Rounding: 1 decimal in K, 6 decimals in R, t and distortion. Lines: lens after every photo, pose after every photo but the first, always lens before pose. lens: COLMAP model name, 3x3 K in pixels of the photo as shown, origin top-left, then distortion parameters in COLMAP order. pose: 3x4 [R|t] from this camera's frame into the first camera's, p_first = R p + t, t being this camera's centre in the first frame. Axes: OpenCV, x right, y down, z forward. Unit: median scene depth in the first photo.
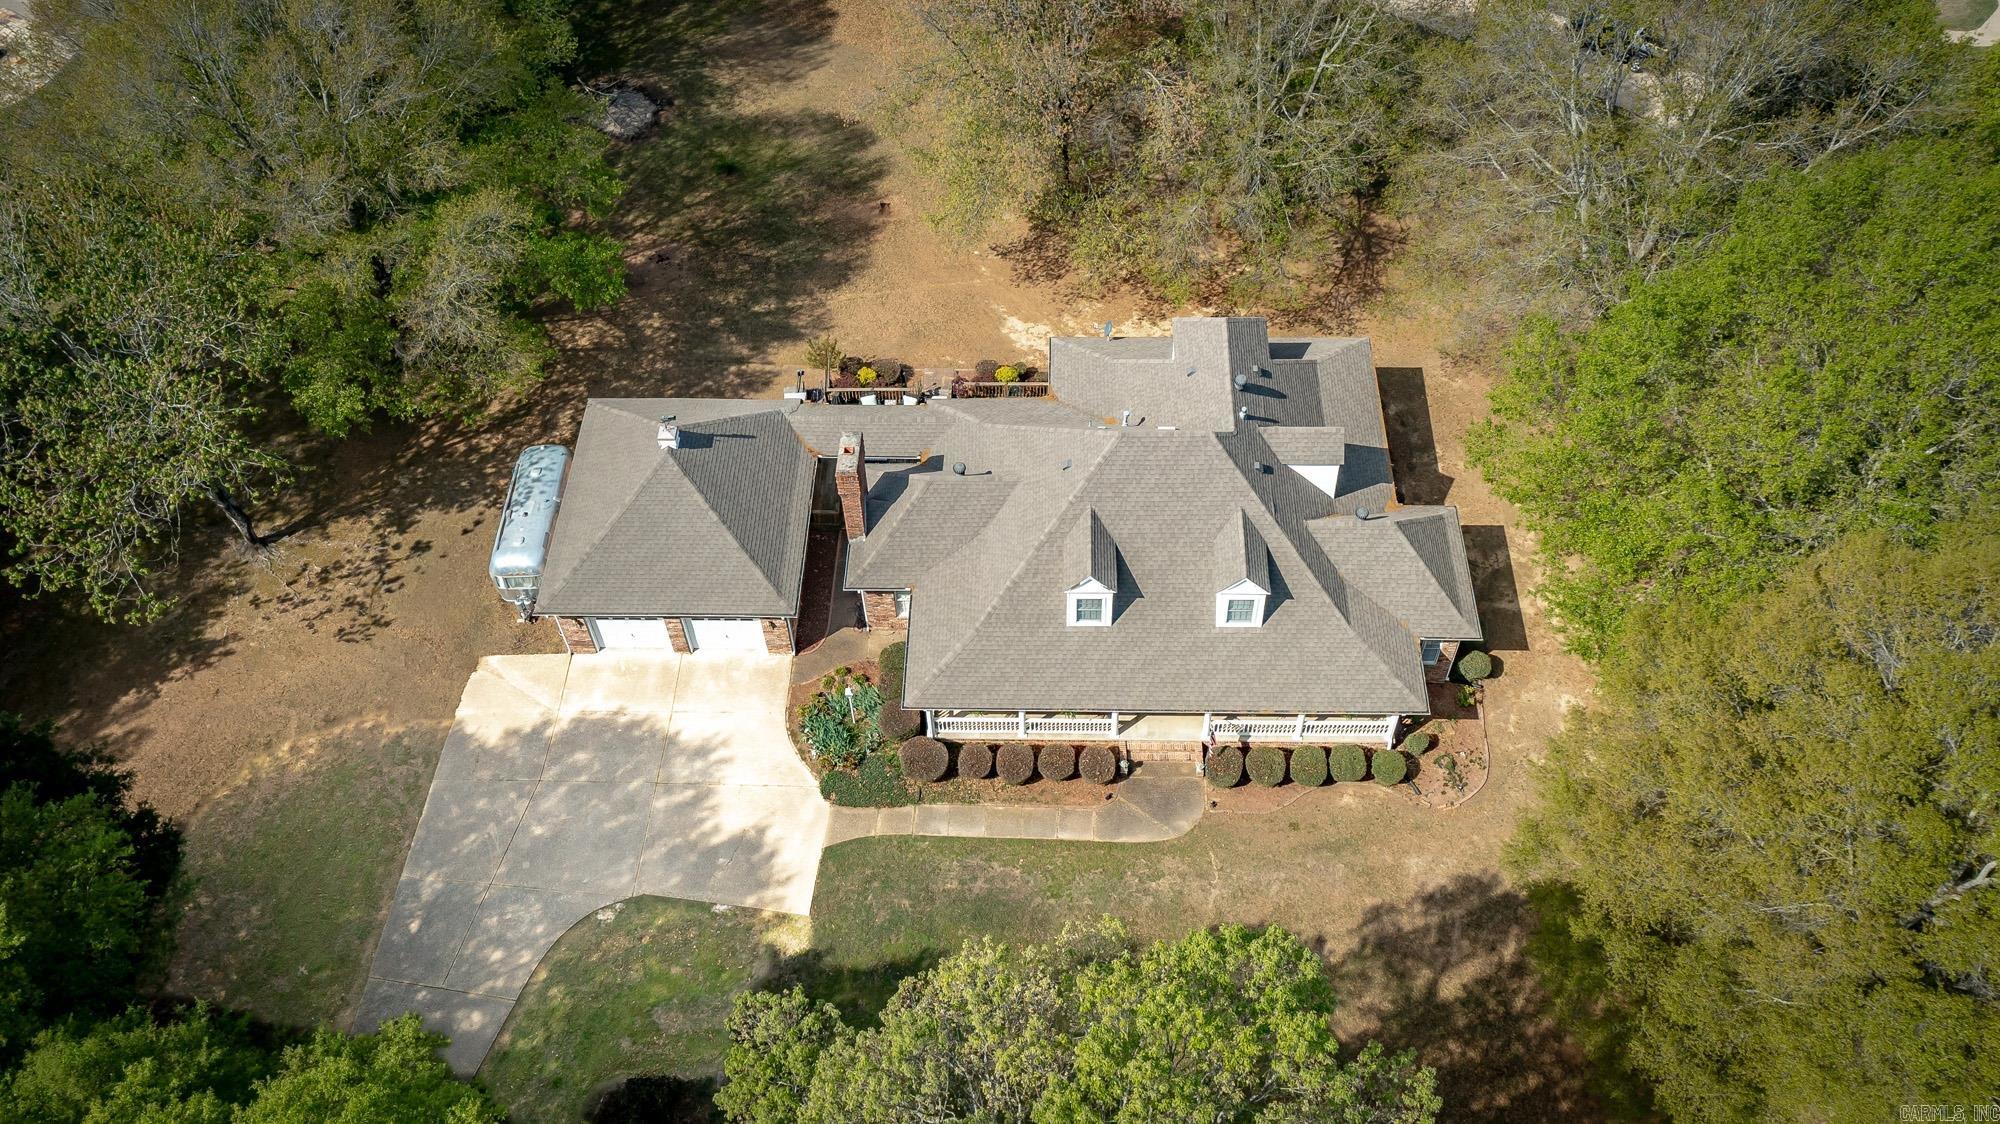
lens RADIAL K [[1554.3, 0, 1000.0], [0, 1554.3, 562.0], [0, 0, 1]] dist [-0.001974, -0.000958]
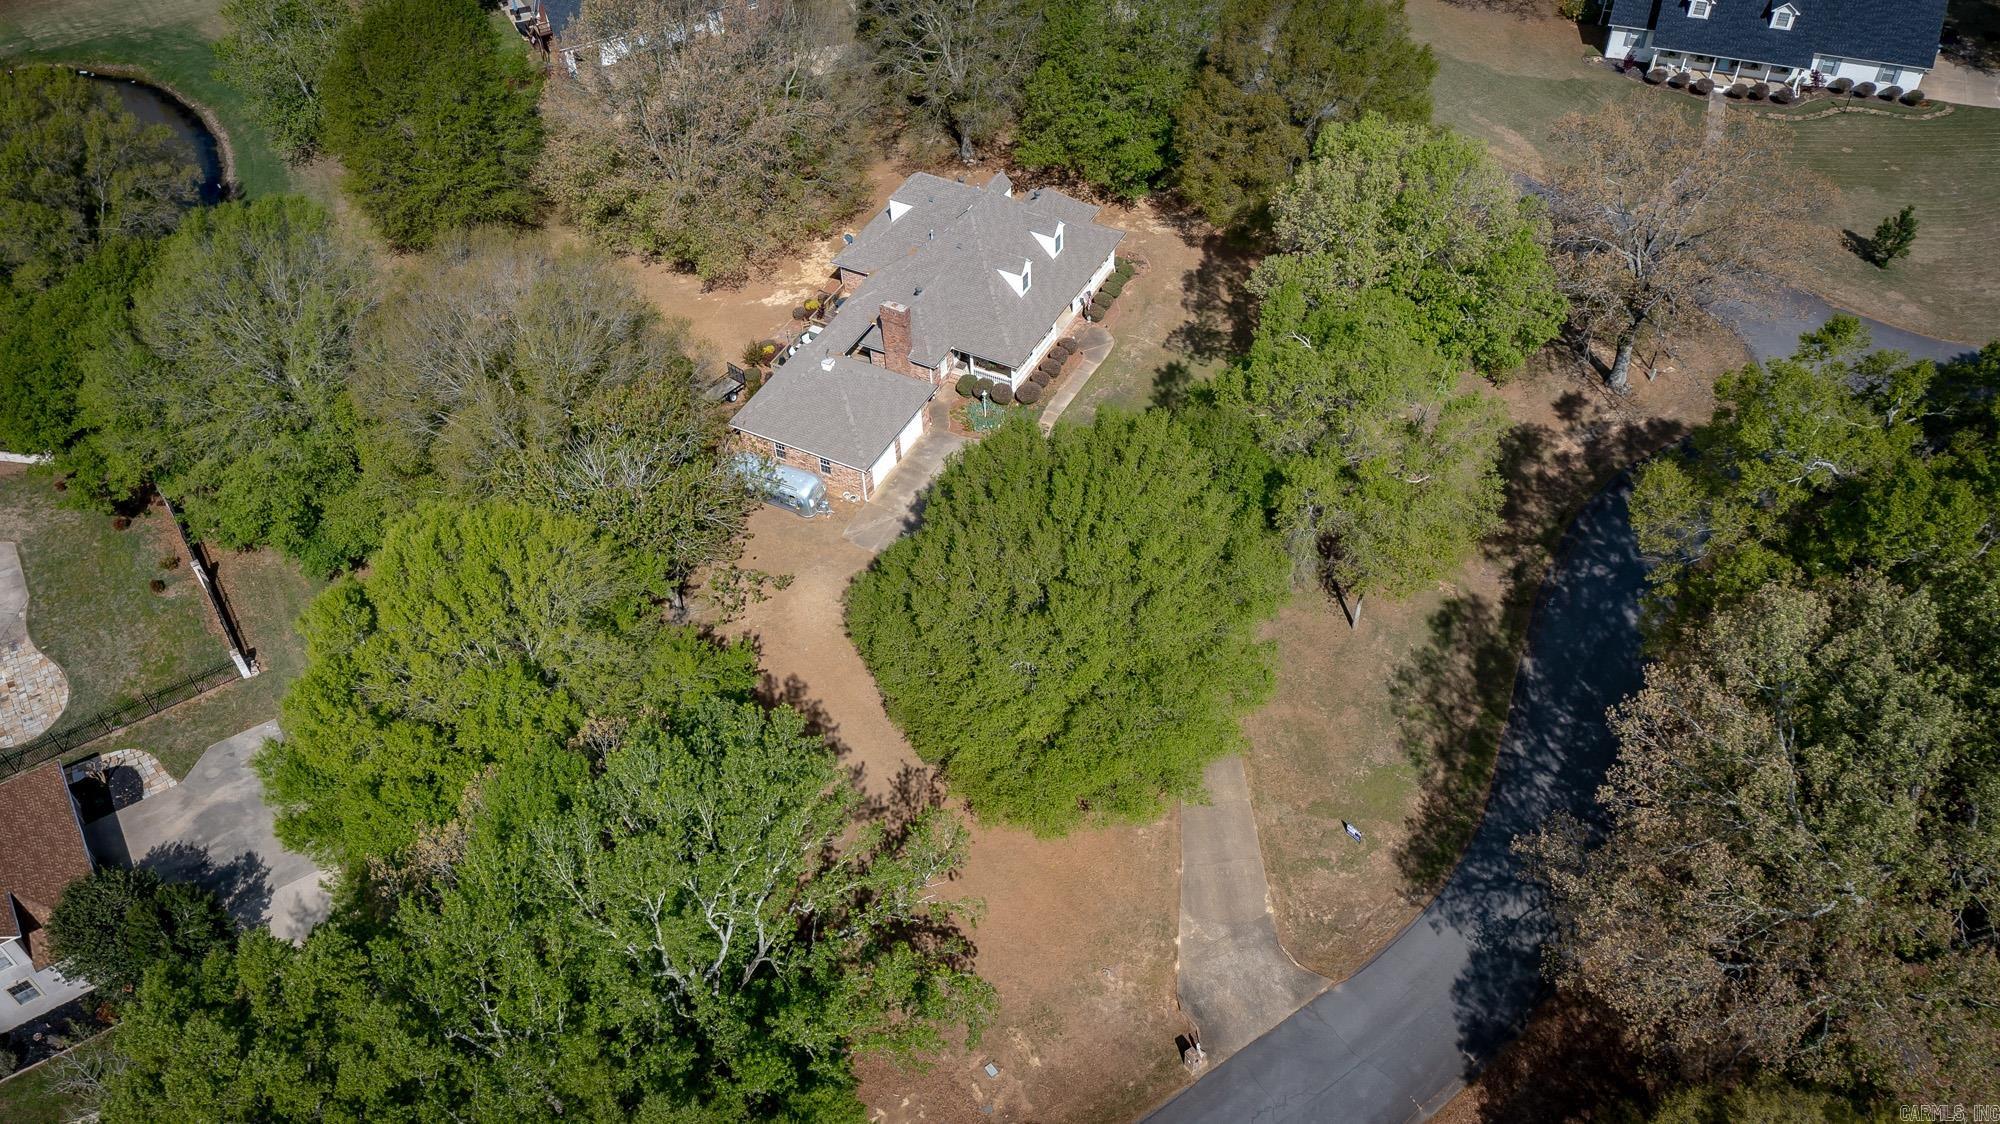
lens RADIAL K [[1554.3, 0, 1000.0], [0, 1554.3, 562.0], [0, 0, 1]] dist [-0.001974, -0.000958]
pose [[0.449269, -0.634294, 0.629149, -1.414760], [0.712021, 0.679567, 0.176677, -0.098721], [-0.539614, 0.368592, 0.756939, -0.389202]]
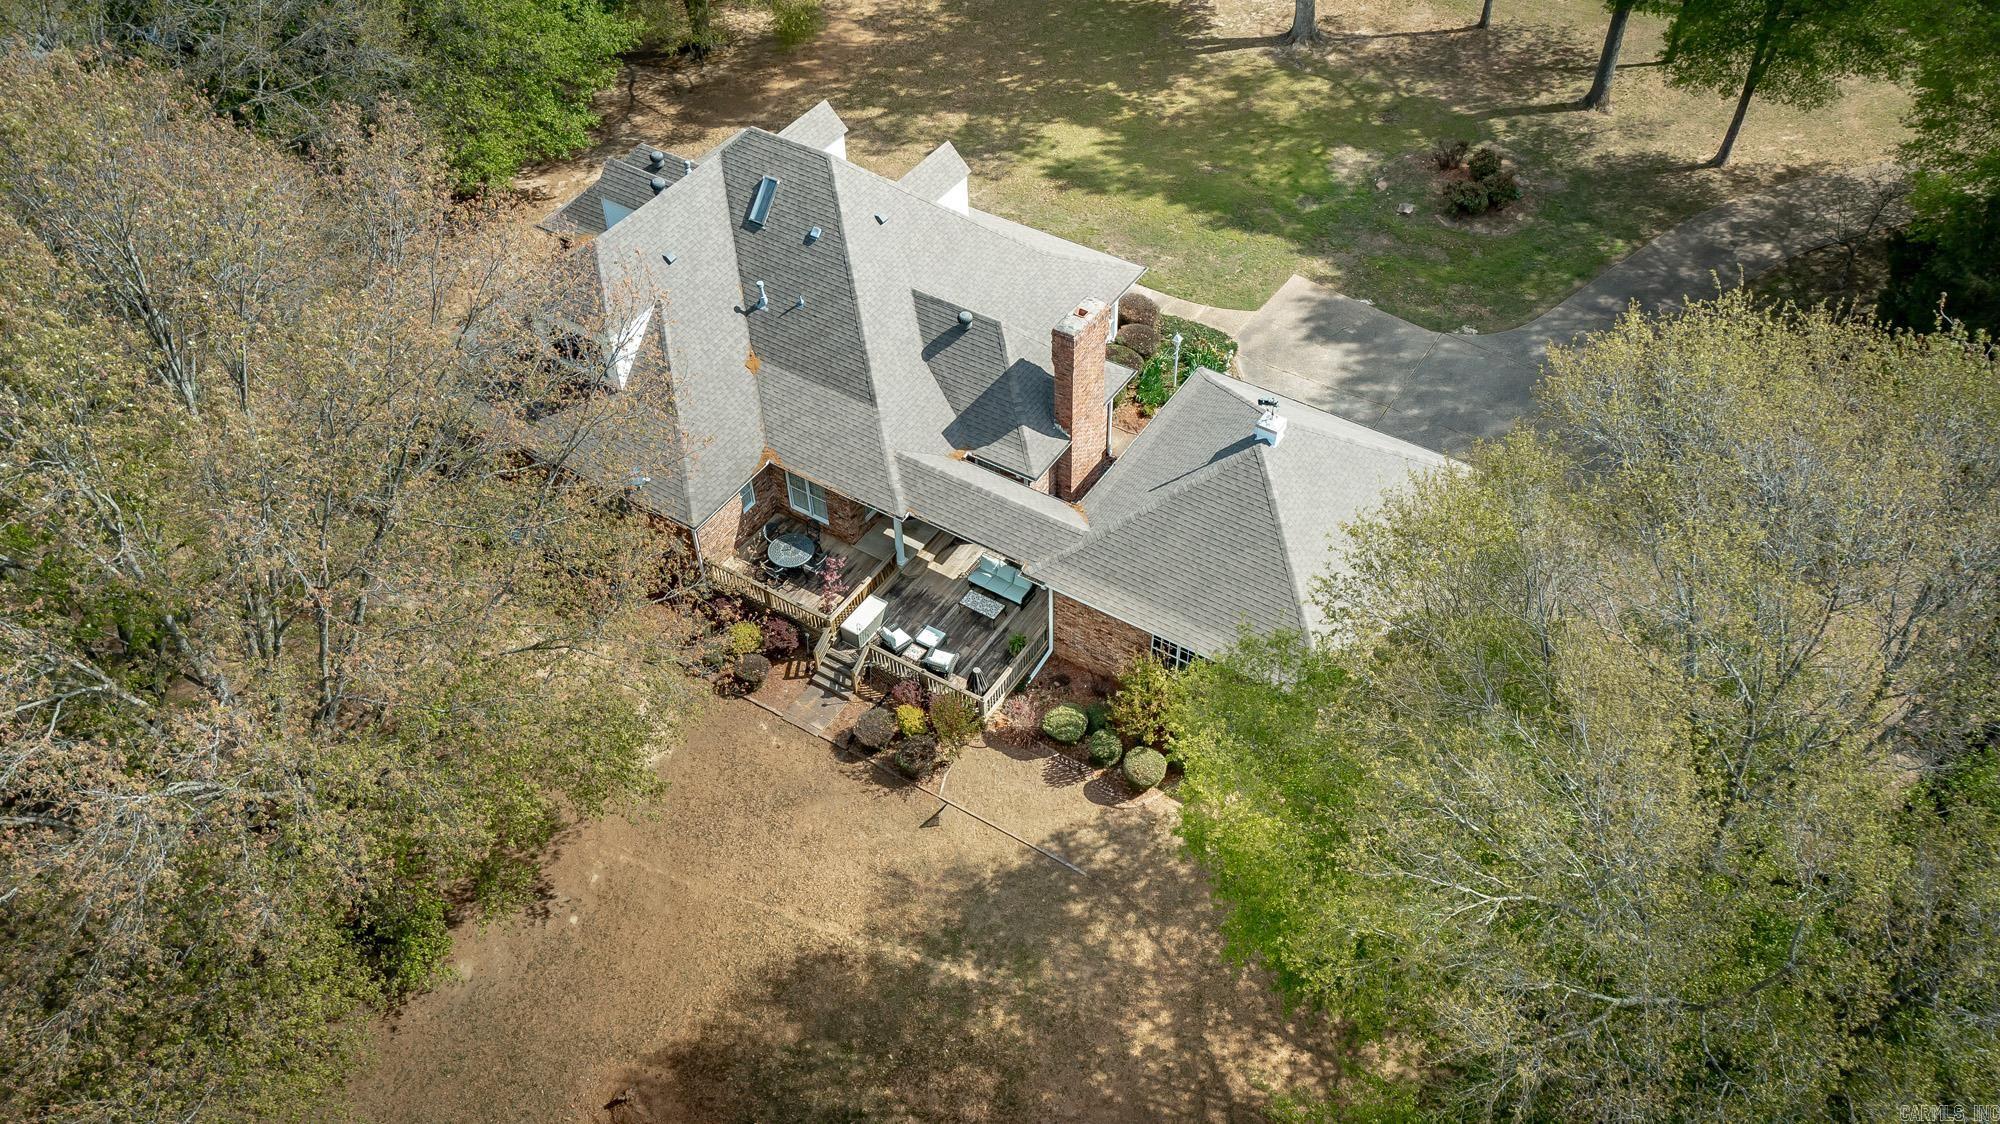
lens RADIAL K [[1554.3, 0, 1000.0], [0, 1554.3, 562.0], [0, 0, 1]] dist [-0.001974, -0.000958]
pose [[-0.849893, -0.355926, 0.388586, -0.417180], [0.438966, -0.070232, 0.895754, -0.820698], [-0.291531, 0.931871, 0.215929, 0.934943]]
